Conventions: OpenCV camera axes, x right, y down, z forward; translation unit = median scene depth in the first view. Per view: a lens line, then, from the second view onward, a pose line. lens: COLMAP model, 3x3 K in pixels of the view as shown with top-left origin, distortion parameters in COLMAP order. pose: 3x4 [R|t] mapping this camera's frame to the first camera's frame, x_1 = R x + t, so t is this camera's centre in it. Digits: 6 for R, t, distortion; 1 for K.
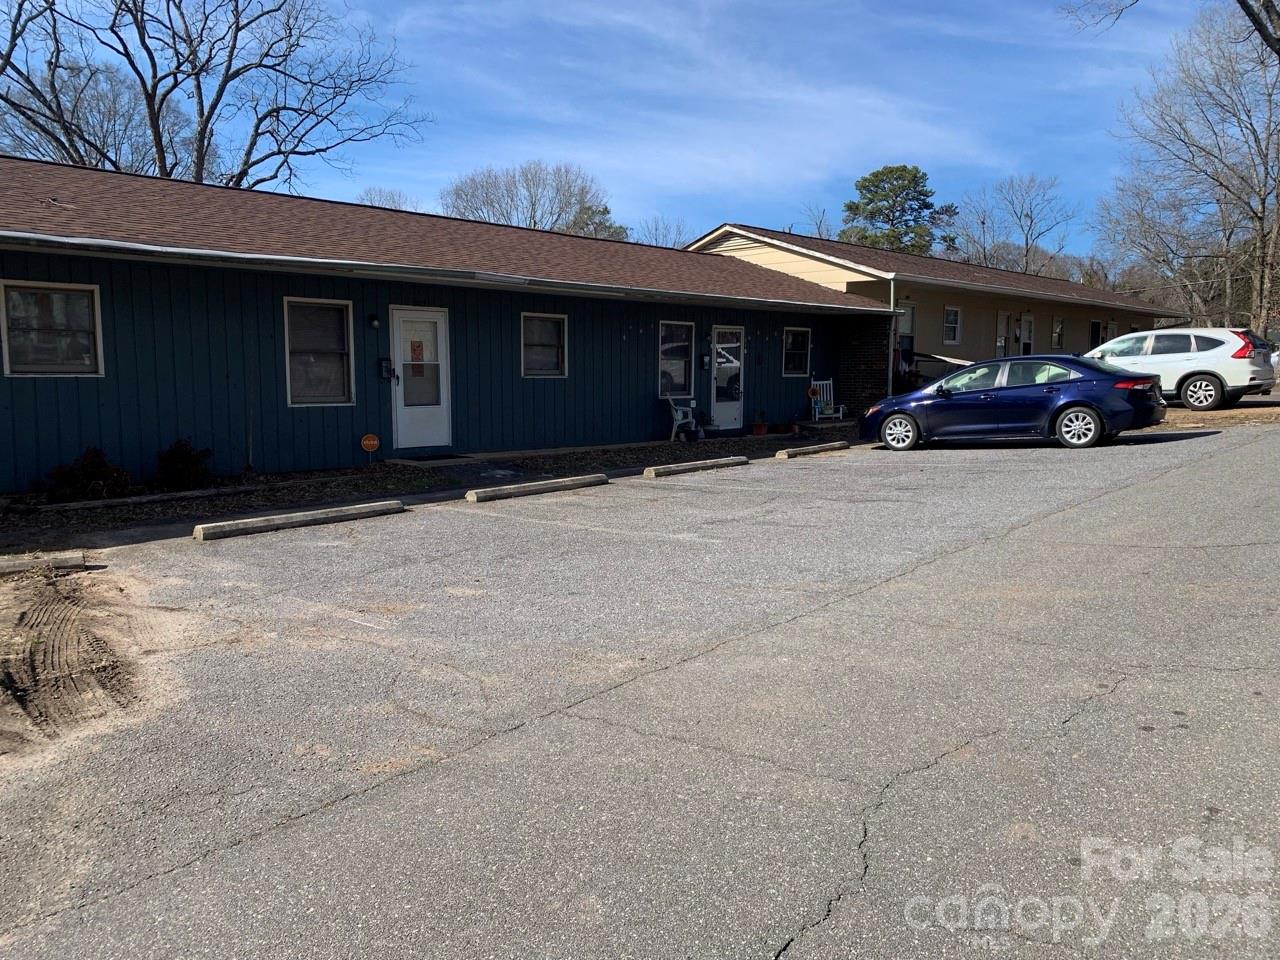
lens RADIAL K [[922.4, 0, 636.7], [0, 922.4, 467.1], [0, 0, 1]] dist [-0.003323, -0.000661]
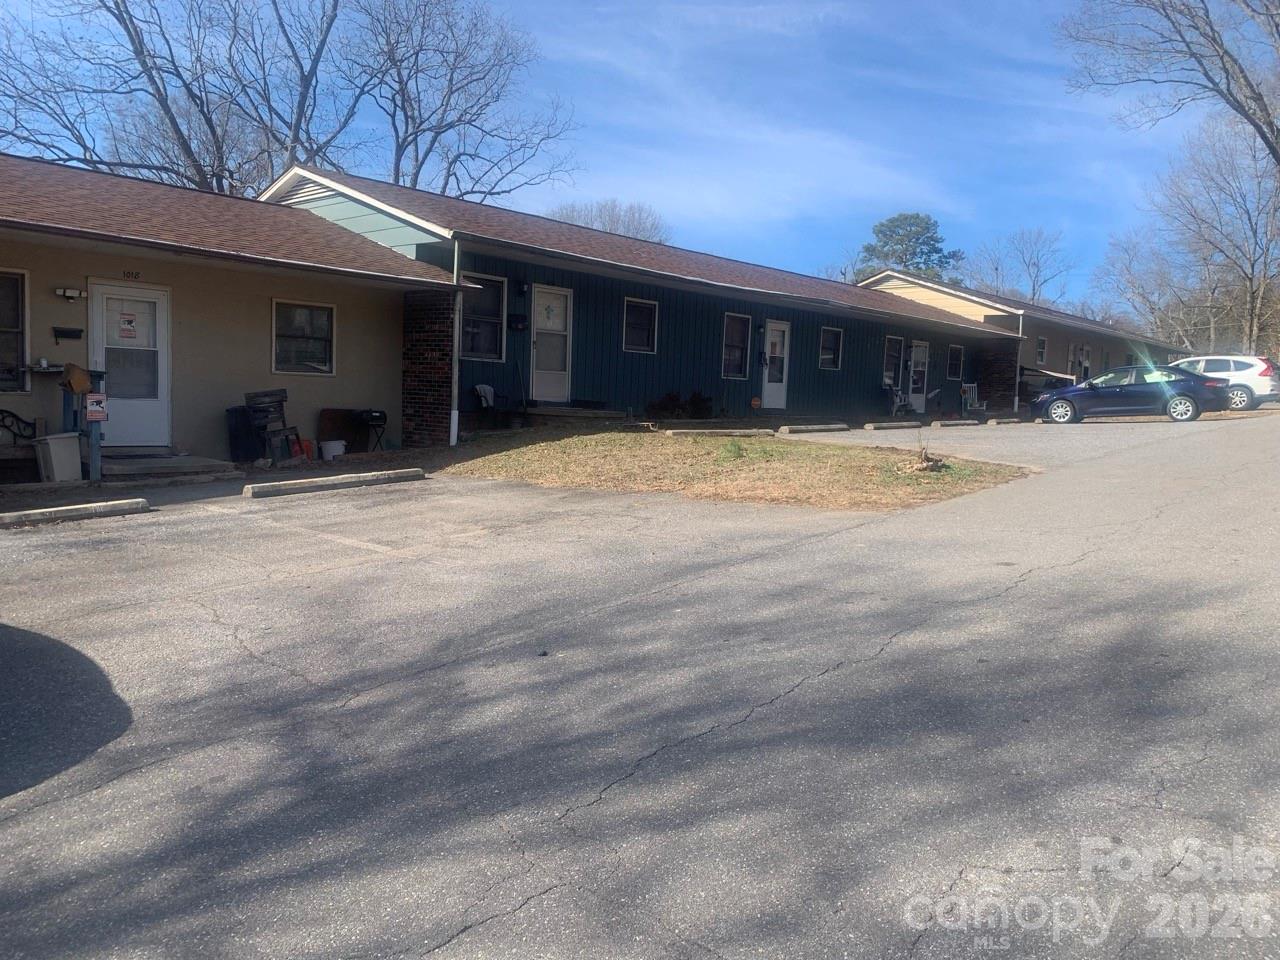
lens RADIAL K [[950.3, 0, 609.7], [0, 950.3, 481.1], [0, 0, 1]] dist [-0.010644, -0.005218]
pose [[0.998805, 0.032235, 0.036724, -0.356350], [-0.031539, 0.999315, -0.019382, 0.089780], [-0.037324, 0.018201, 0.999137, -0.382973]]
